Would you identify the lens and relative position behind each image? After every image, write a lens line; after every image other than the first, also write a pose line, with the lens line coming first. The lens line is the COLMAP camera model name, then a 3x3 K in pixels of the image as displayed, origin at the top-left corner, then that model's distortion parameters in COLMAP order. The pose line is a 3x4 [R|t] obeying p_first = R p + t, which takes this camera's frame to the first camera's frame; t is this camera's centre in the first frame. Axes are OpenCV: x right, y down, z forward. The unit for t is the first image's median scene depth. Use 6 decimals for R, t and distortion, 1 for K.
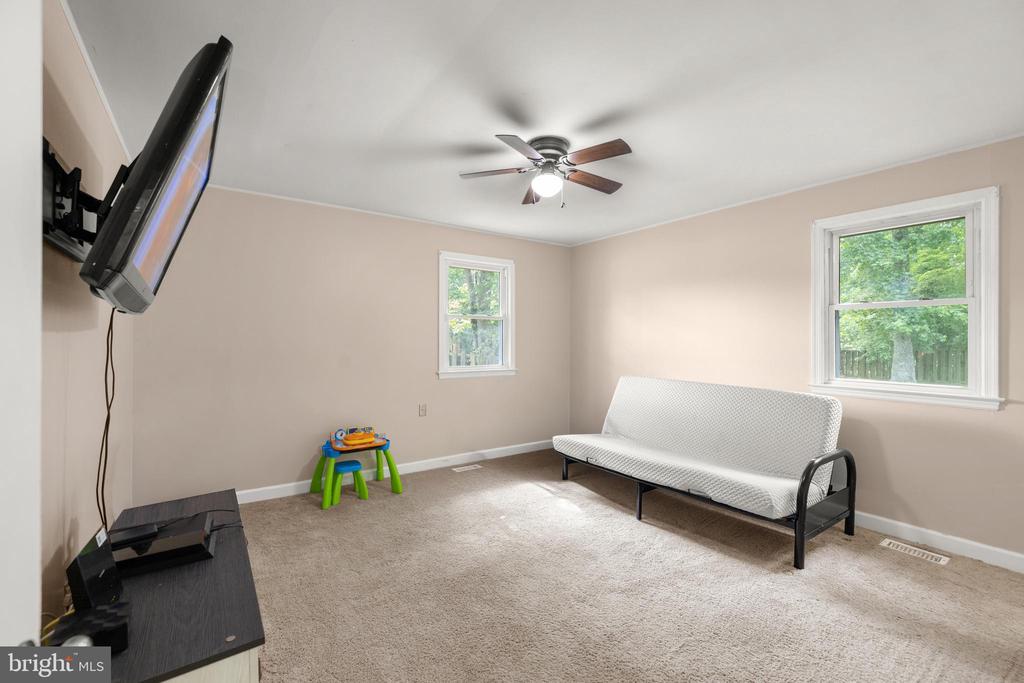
lens RADIAL K [[429.8, 0, 511.5], [0, 429.8, 343.2], [0, 0, 1]] dist [-0.001801, 0.000012]
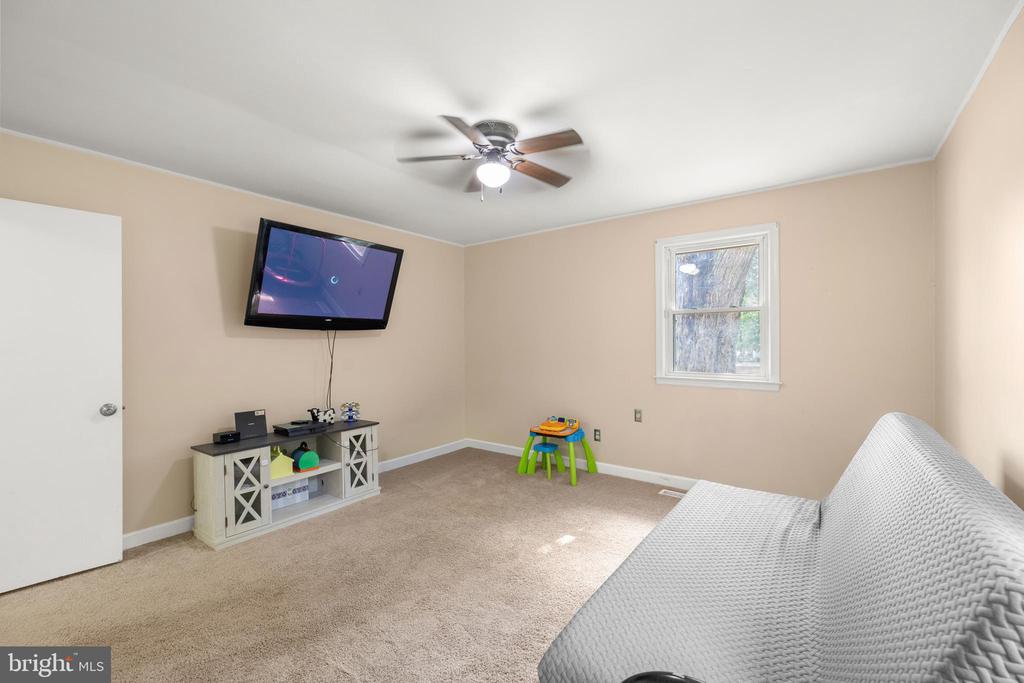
lens RADIAL K [[429.8, 0, 511.3], [0, 429.8, 339.7], [0, 0, 1]] dist [-0.001801, 0.000012]
pose [[0.303307, -0.004435, -0.952883, 0.643719], [0.002992, 0.999989, -0.003702, -0.006403], [0.952888, -0.001728, 0.303317, 0.486298]]
